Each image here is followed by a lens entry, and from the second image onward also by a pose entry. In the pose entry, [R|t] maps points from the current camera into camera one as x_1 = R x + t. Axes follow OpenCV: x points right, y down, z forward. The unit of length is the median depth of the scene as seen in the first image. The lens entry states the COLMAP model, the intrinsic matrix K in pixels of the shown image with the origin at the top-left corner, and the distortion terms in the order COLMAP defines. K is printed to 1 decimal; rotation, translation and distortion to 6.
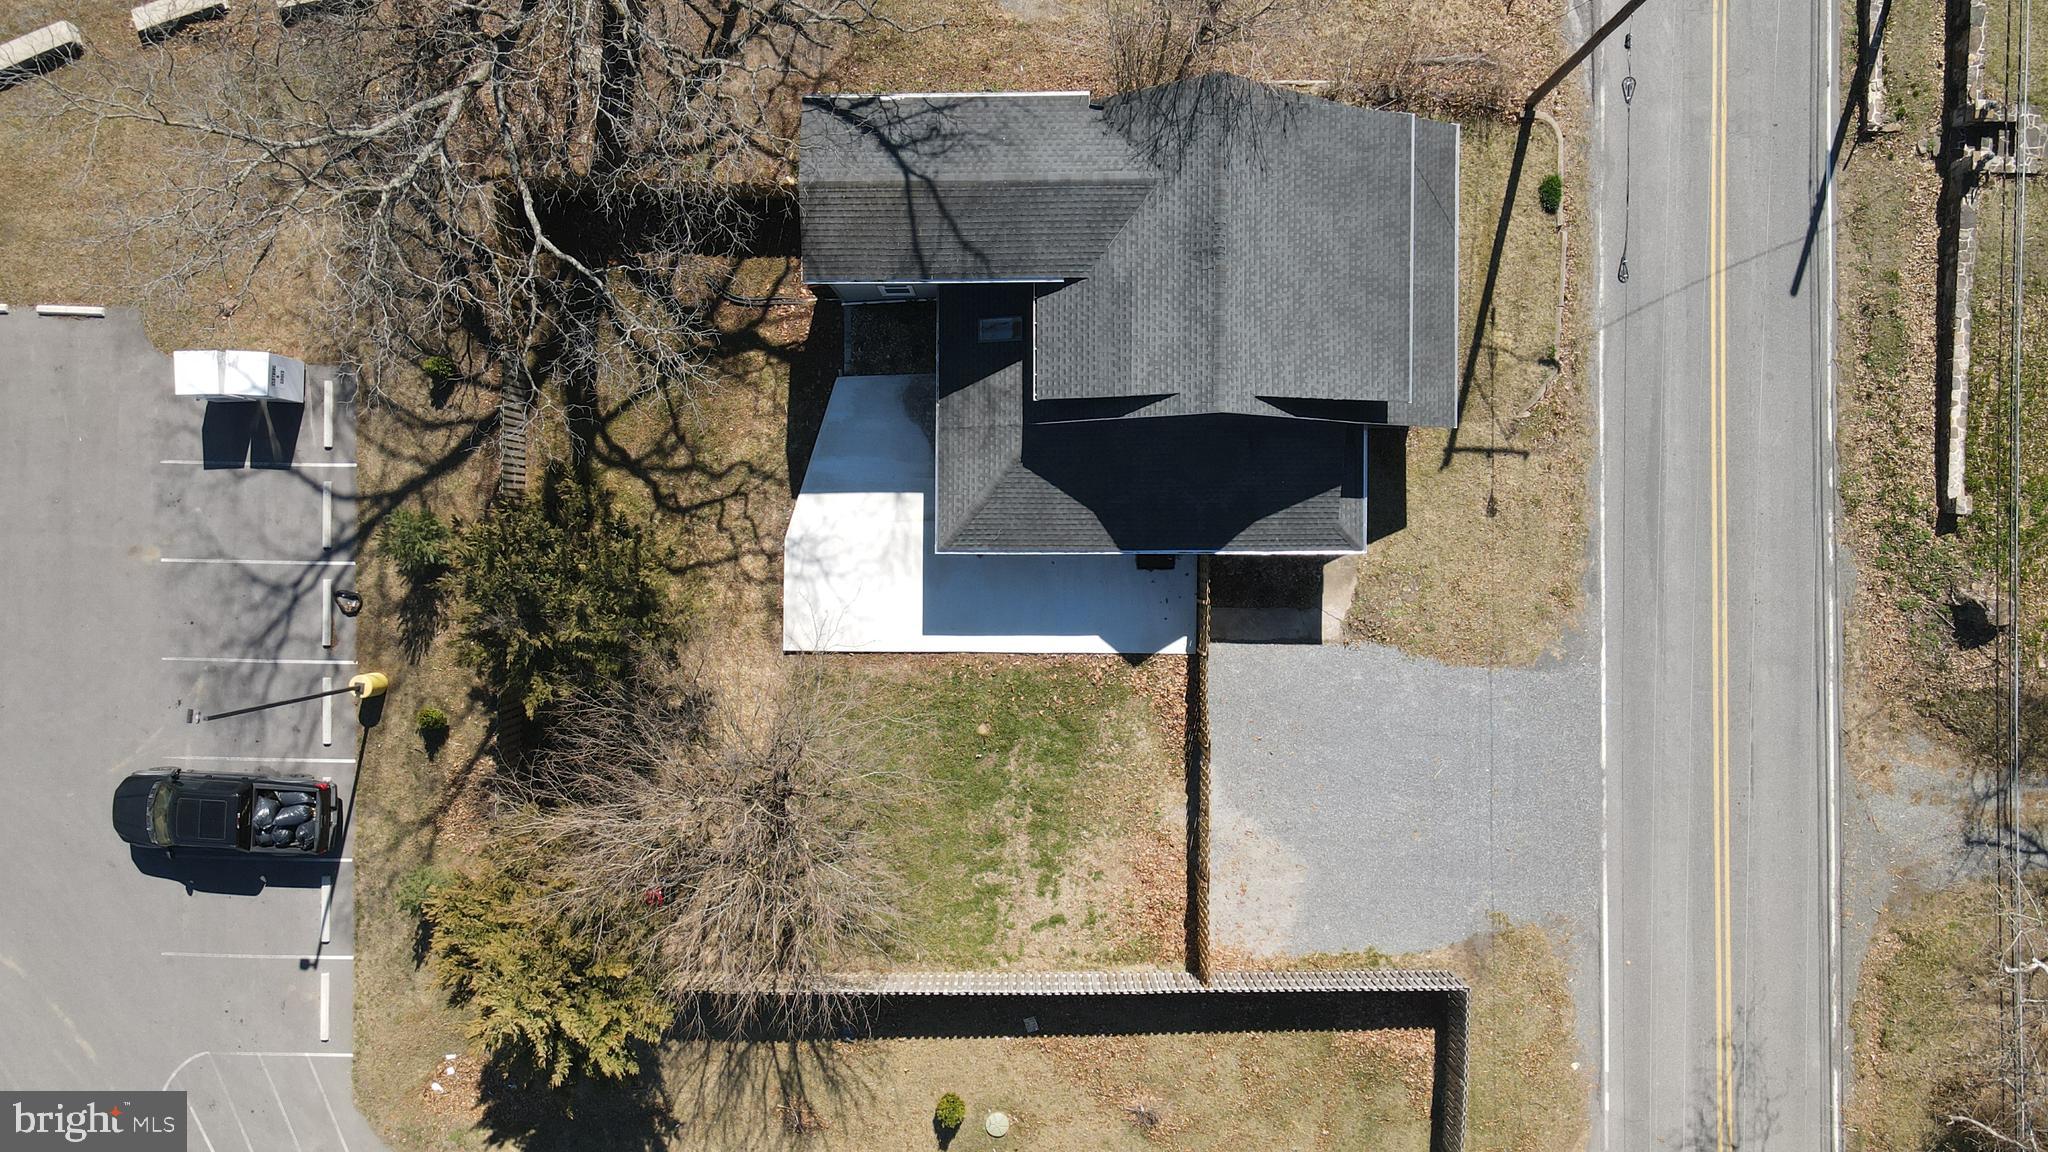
lens RADIAL K [[1506.7, 0, 1008.7], [0, 1506.7, 570.7], [0, 0, 1]] dist [0.006782, 0.013244]
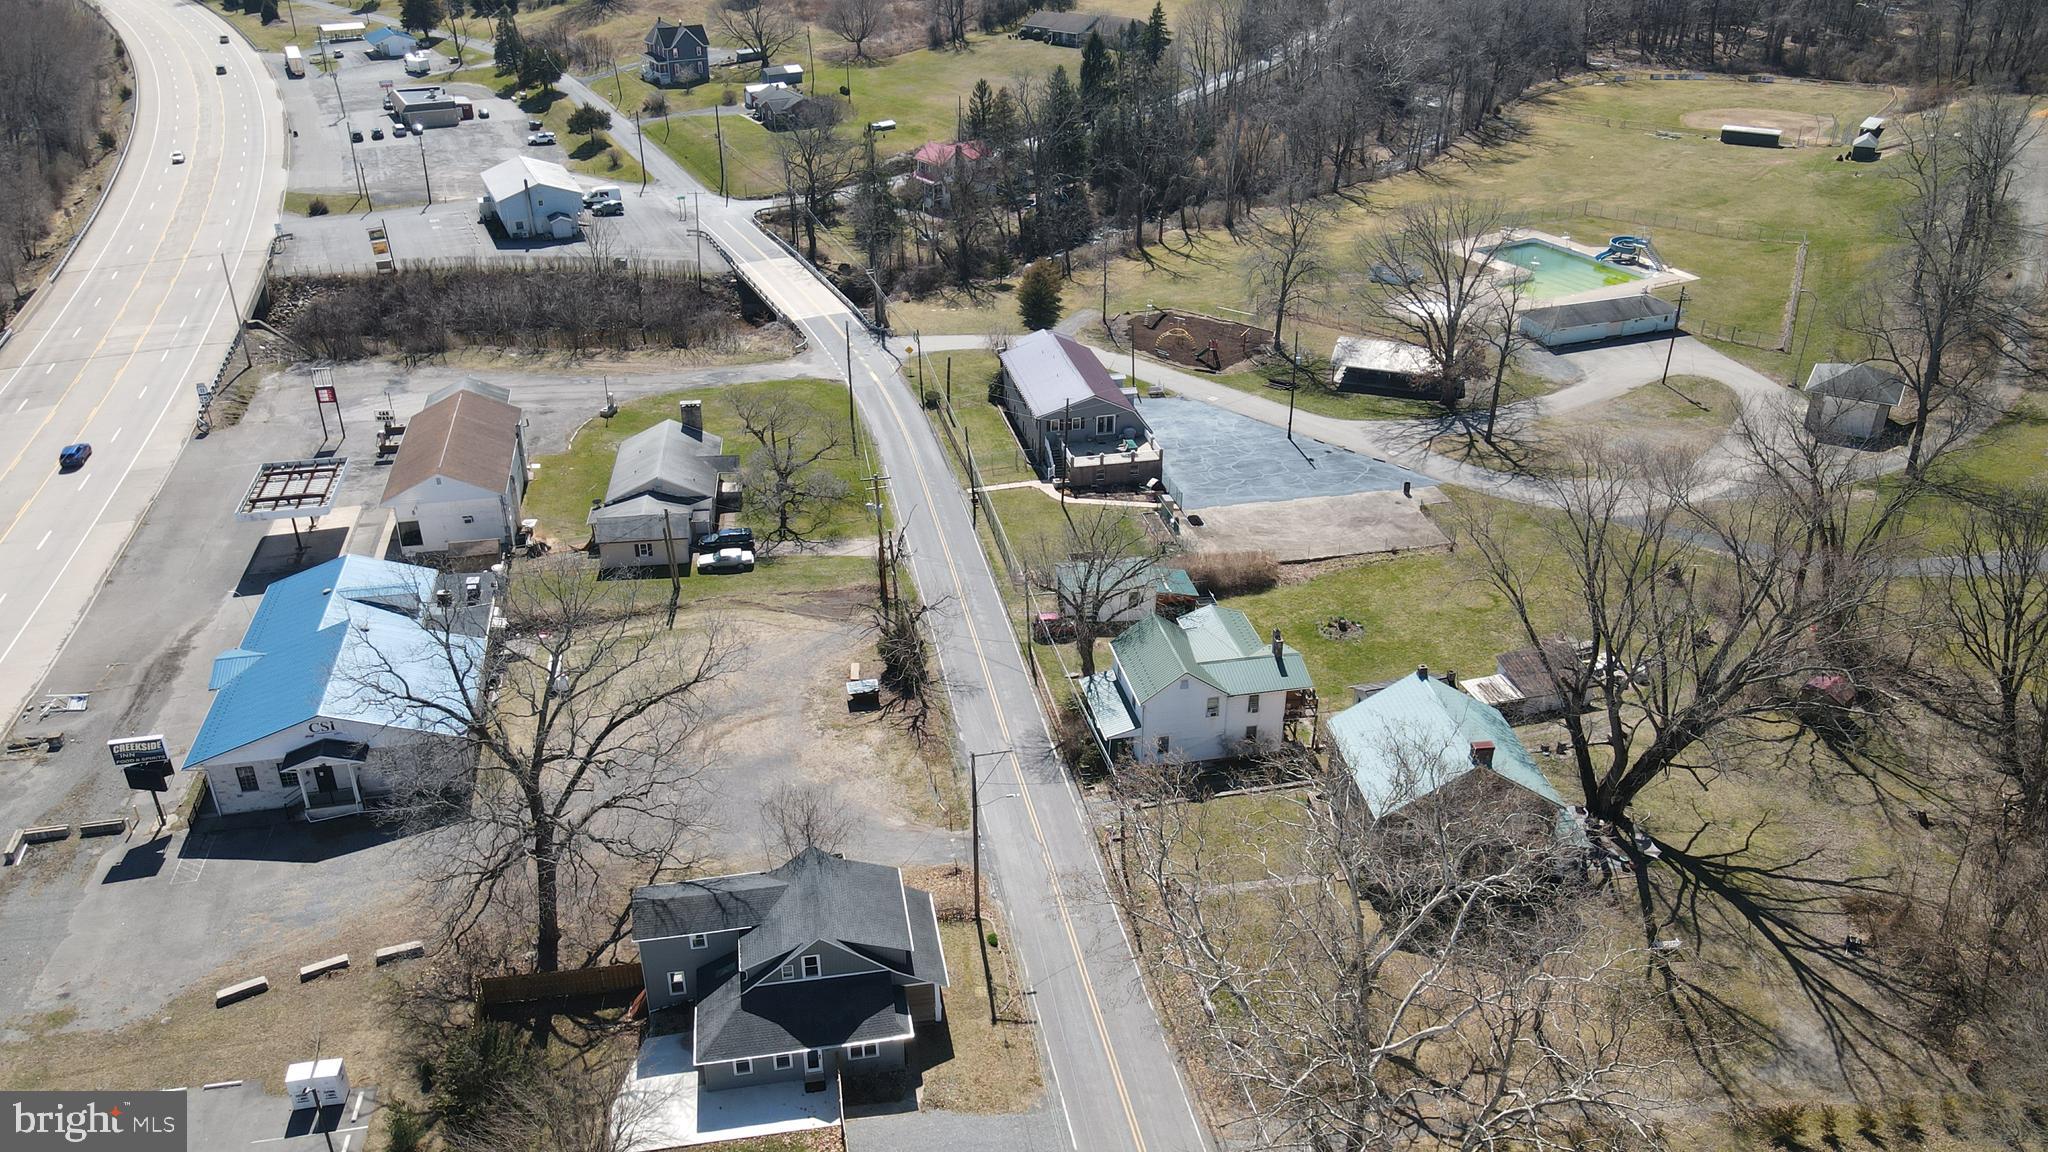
lens RADIAL K [[1506.7, 0, 1028.6], [0, 1506.7, 579.0], [0, 0, 1]] dist [0.006782, 0.013244]
pose [[0.981905, -0.078590, 0.172297, 0.083438], [0.188921, 0.469458, -0.862507, 1.359613], [-0.013102, 0.879450, 0.475810, -0.455355]]
